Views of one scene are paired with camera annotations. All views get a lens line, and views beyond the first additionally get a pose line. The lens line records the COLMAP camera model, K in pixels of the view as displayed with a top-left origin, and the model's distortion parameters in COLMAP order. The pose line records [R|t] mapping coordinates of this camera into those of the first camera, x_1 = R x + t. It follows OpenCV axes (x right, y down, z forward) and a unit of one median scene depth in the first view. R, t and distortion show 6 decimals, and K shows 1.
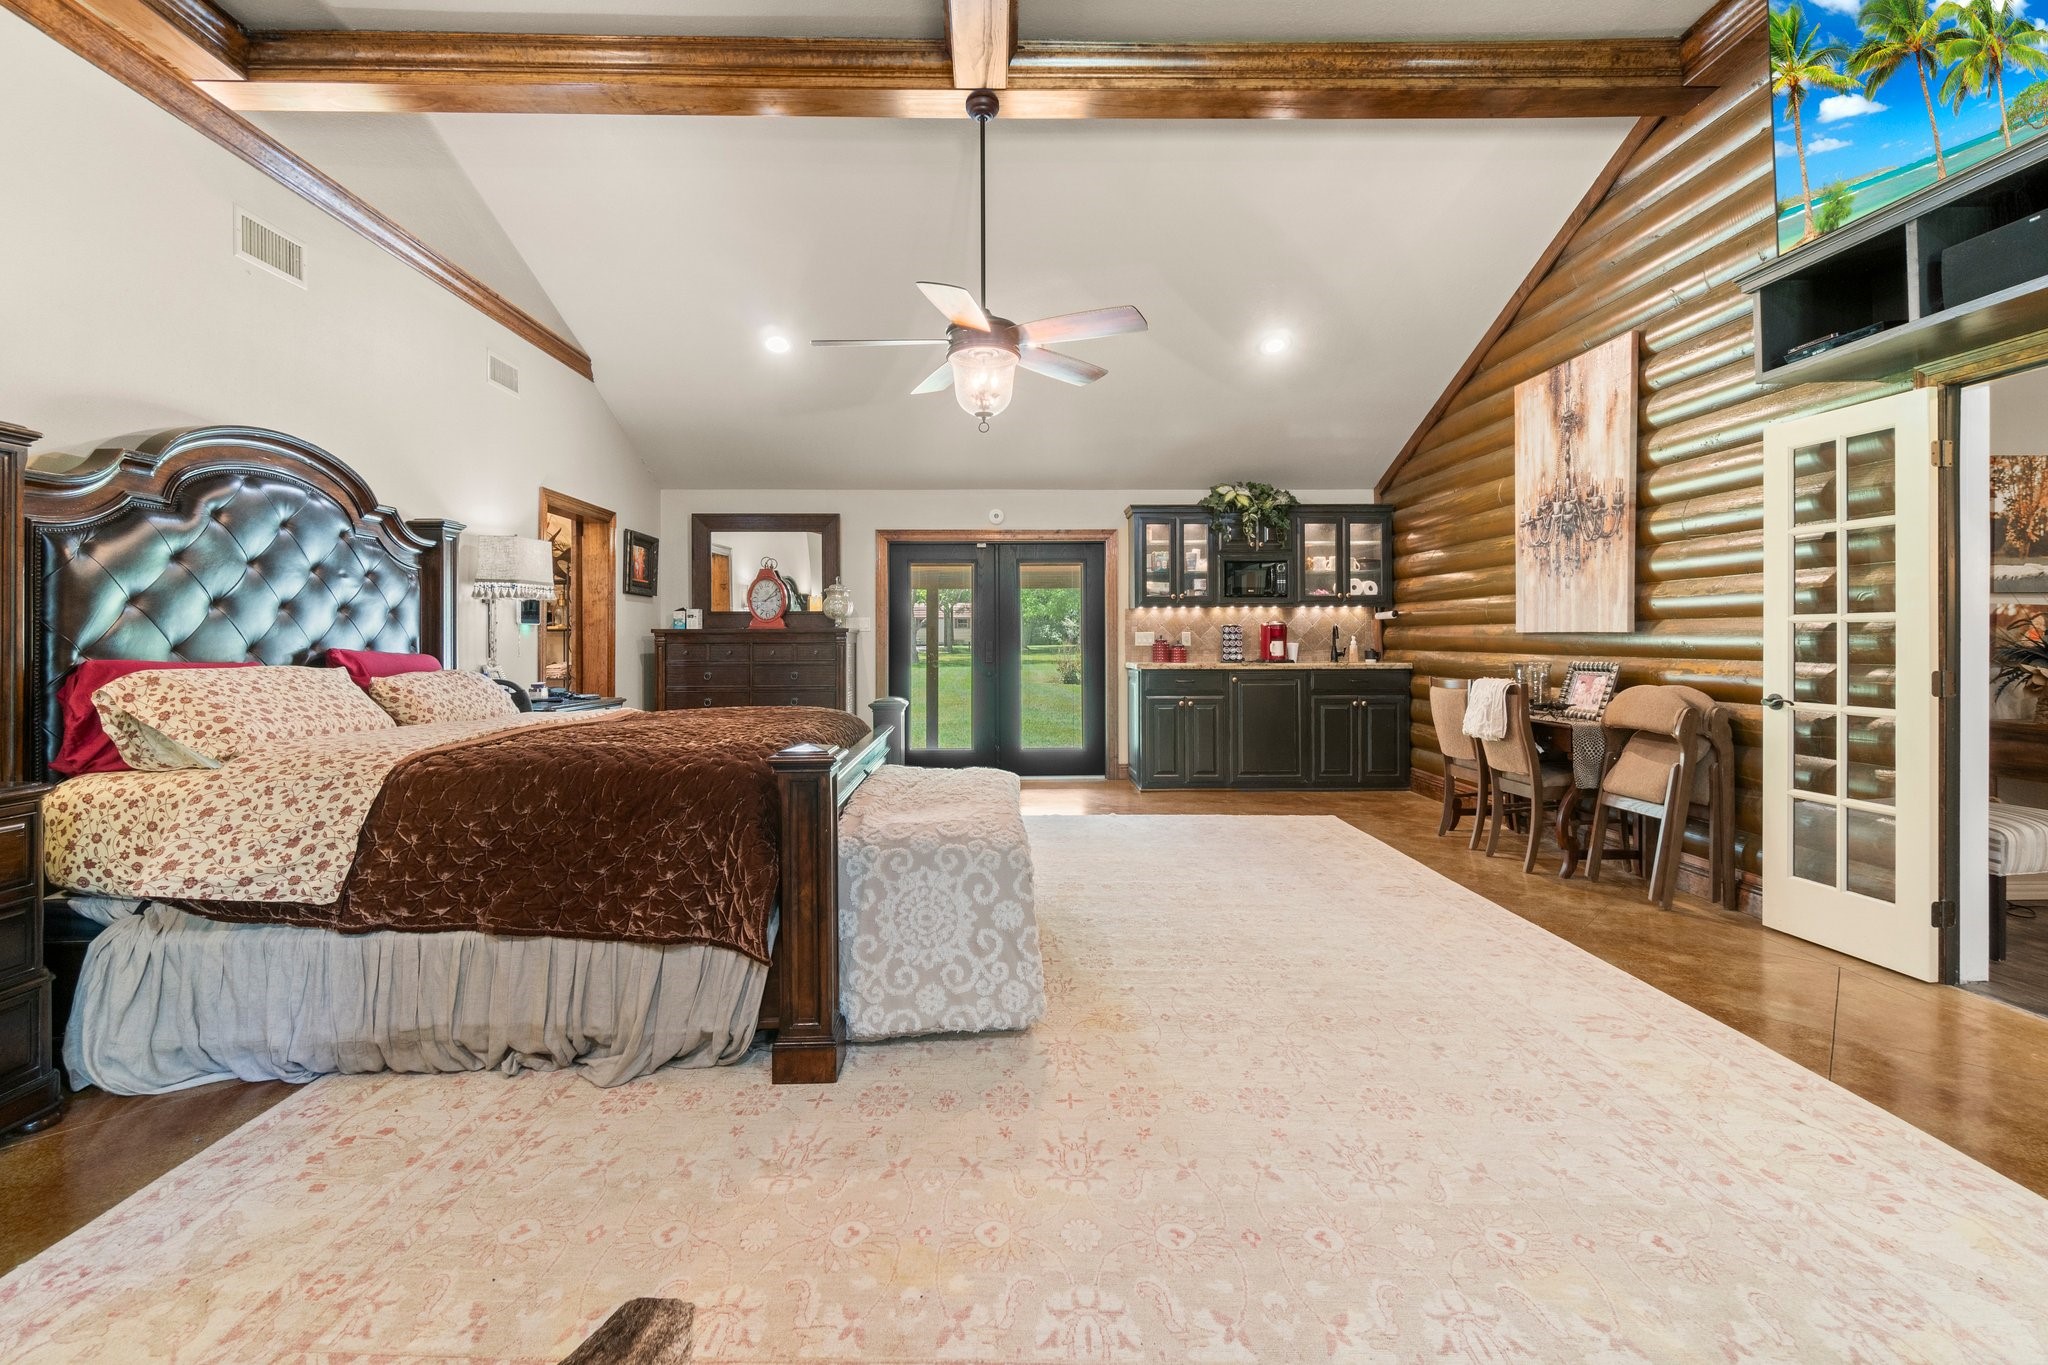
lens RADIAL K [[887.2, 0, 1012.5], [0, 887.2, 641.1], [0, 0, 1]] dist [-0.001783, -0.000210]
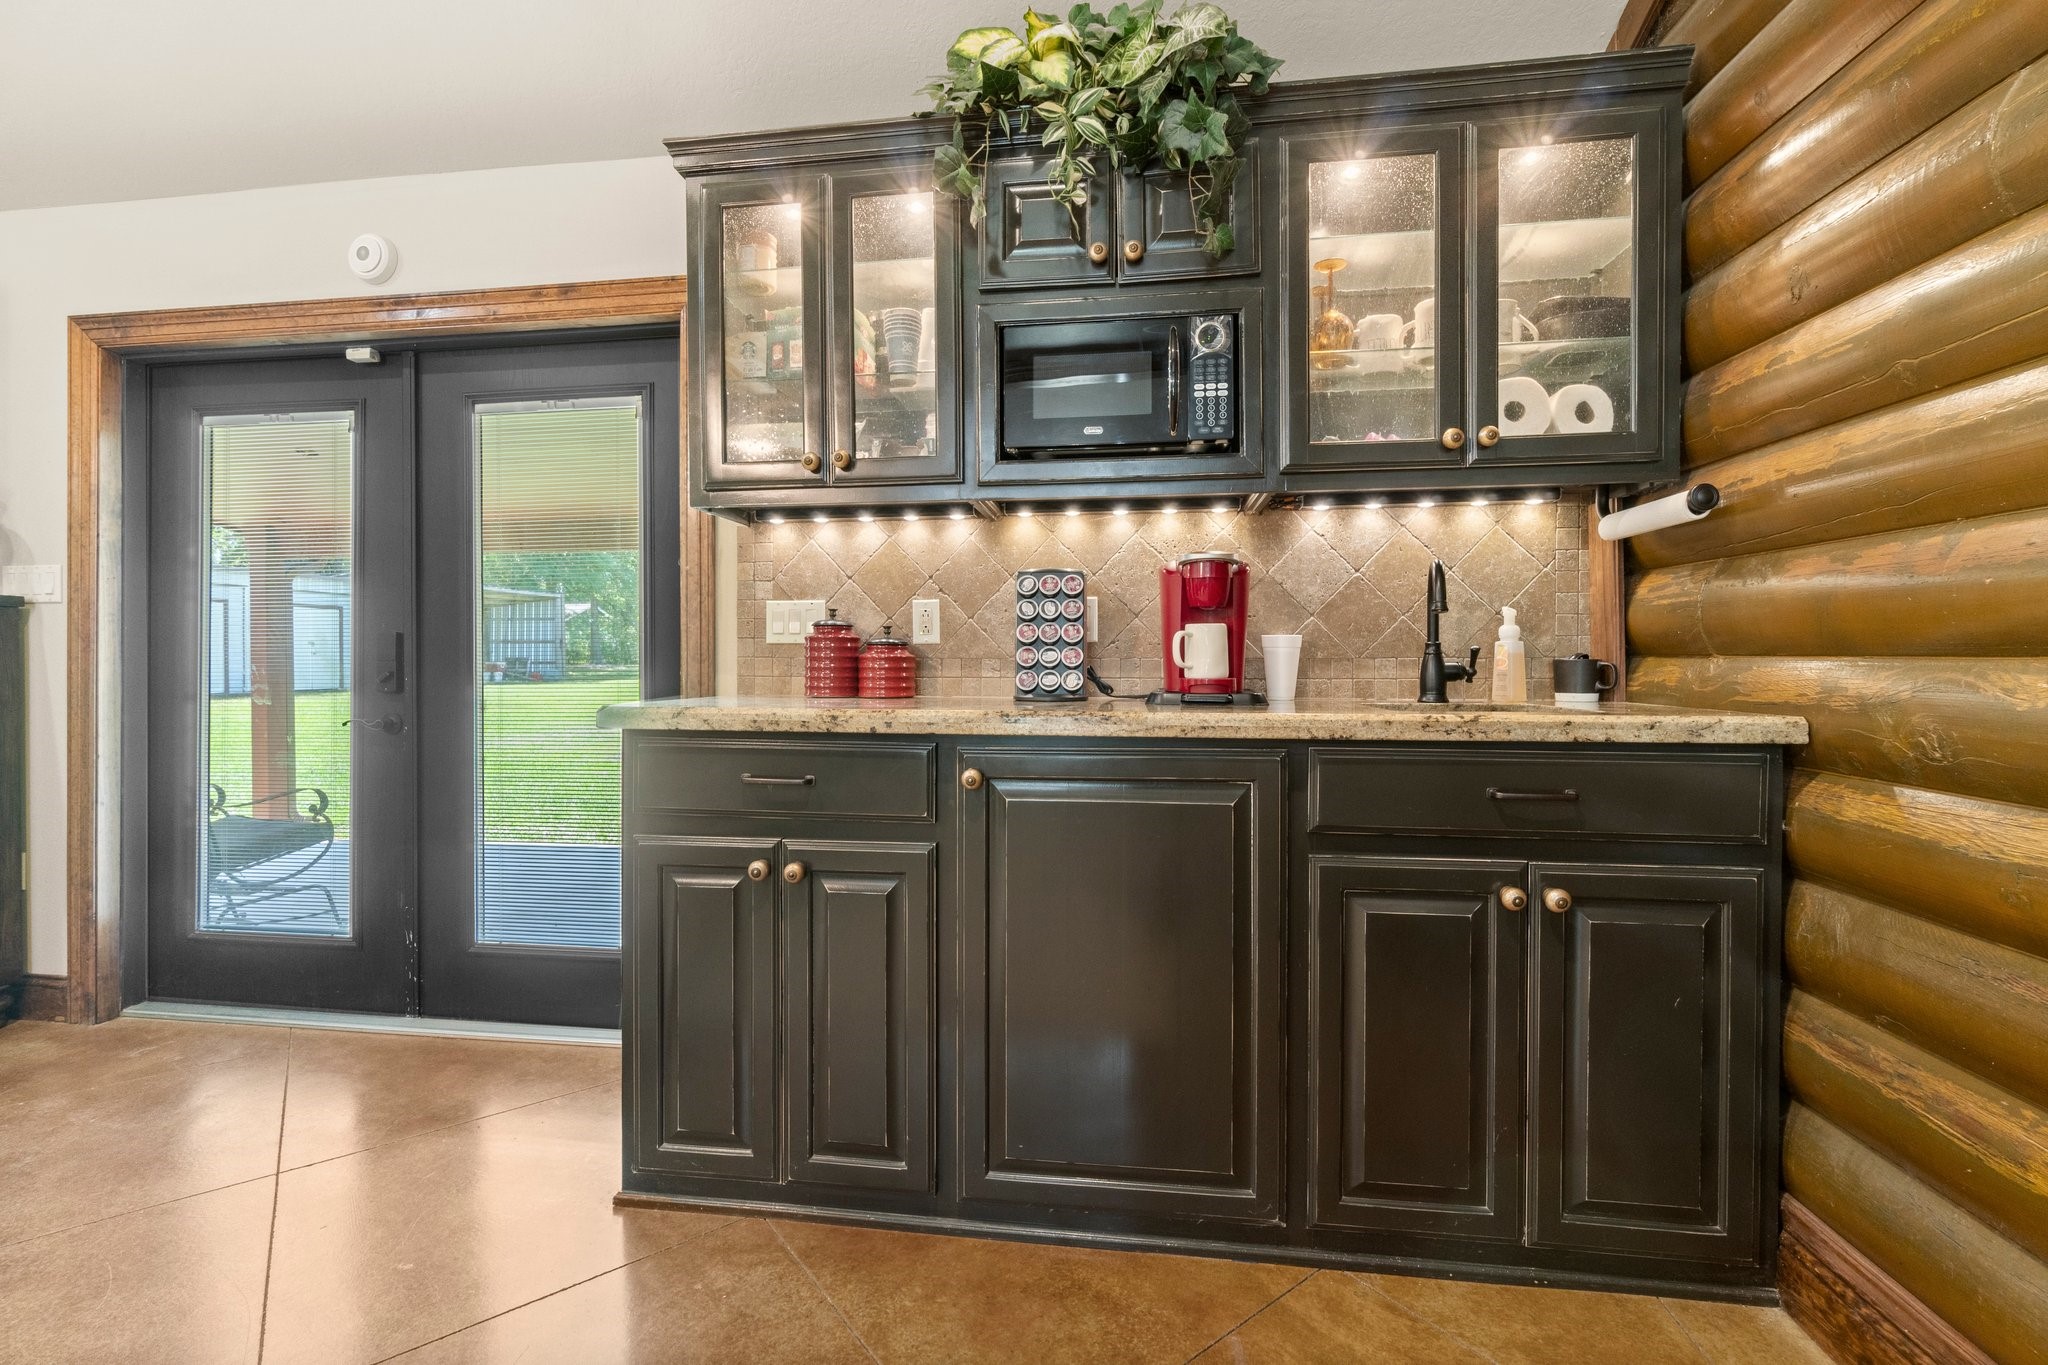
lens RADIAL K [[887.2, 0, 1017.6], [0, 887.2, 673.0], [0, 0, 1]] dist [-0.001783, -0.000210]
pose [[0.989335, 0.006389, -0.145517, 0.277450], [-0.004978, 0.999937, 0.010058, 0.012208], [0.145572, -0.009226, 0.989305, 0.716216]]
